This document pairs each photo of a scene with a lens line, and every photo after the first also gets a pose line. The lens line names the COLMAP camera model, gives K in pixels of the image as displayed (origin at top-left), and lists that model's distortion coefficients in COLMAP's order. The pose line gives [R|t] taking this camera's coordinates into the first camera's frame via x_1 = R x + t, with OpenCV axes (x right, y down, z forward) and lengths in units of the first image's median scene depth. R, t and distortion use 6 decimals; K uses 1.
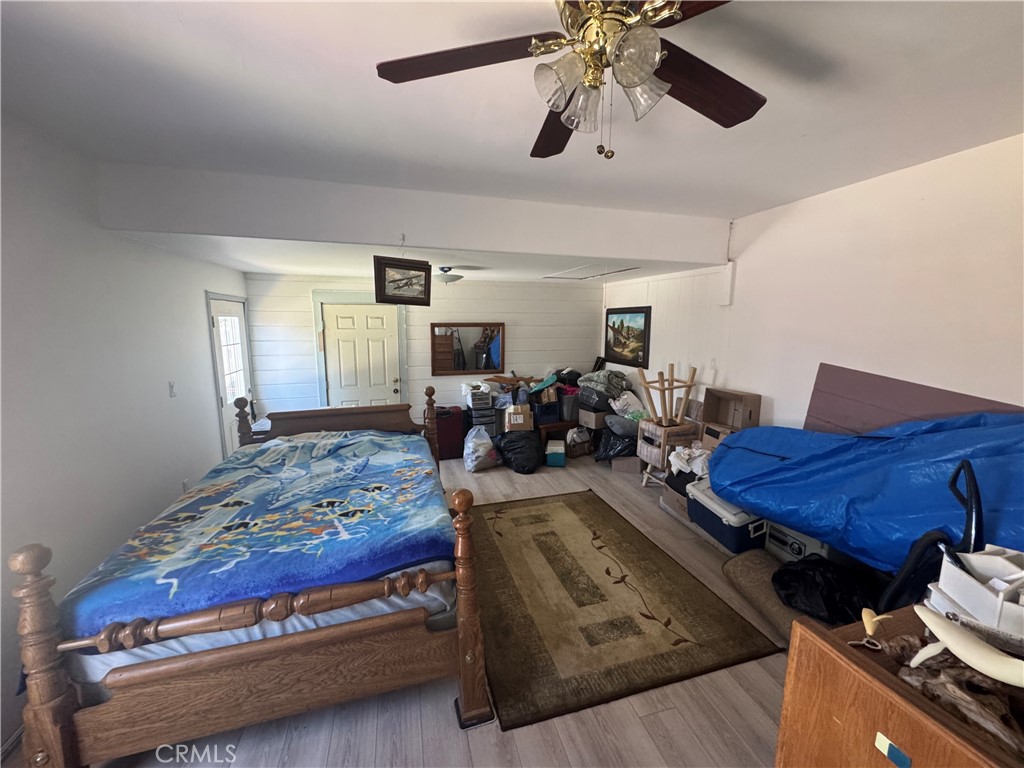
lens RADIAL K [[410.2, 0, 512.9], [0, 410.2, 382.7], [0, 0, 1]] dist [-0.001316, 0.000234]
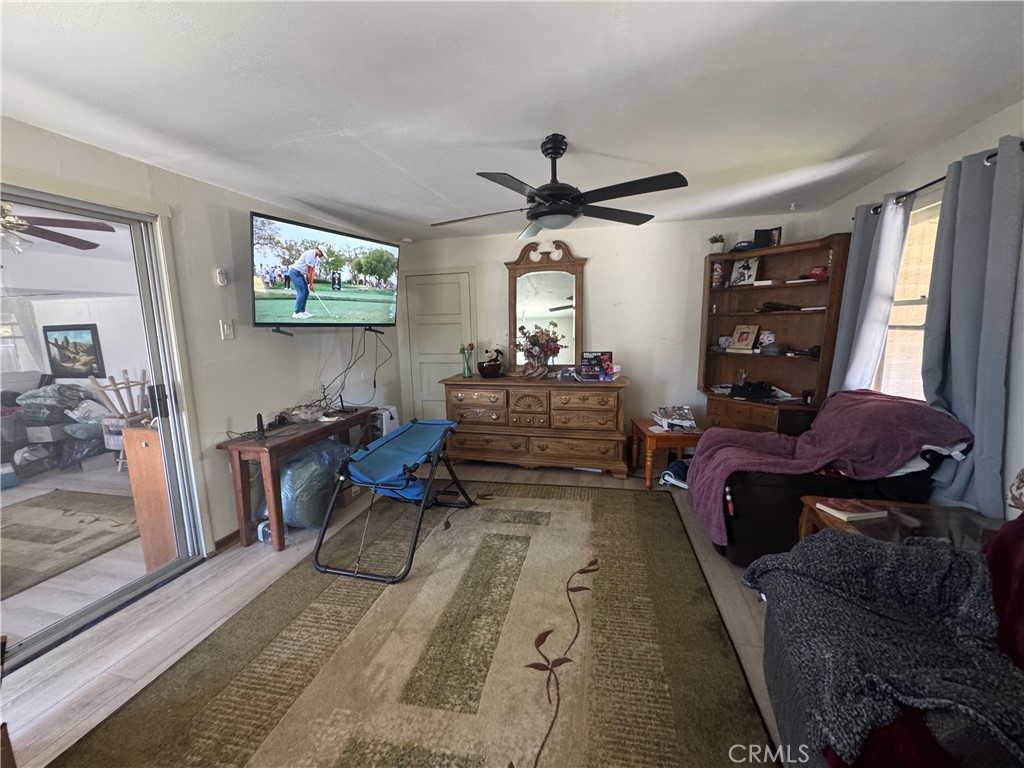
lens RADIAL K [[410.2, 0, 509.3], [0, 410.2, 387.9], [0, 0, 1]] dist [-0.001316, 0.000234]
pose [[0.503433, -0.148721, 0.851139, -0.084688], [0.156147, 0.984516, 0.079668, 0.078257], [-0.849808, 0.092795, 0.518860, -0.554361]]
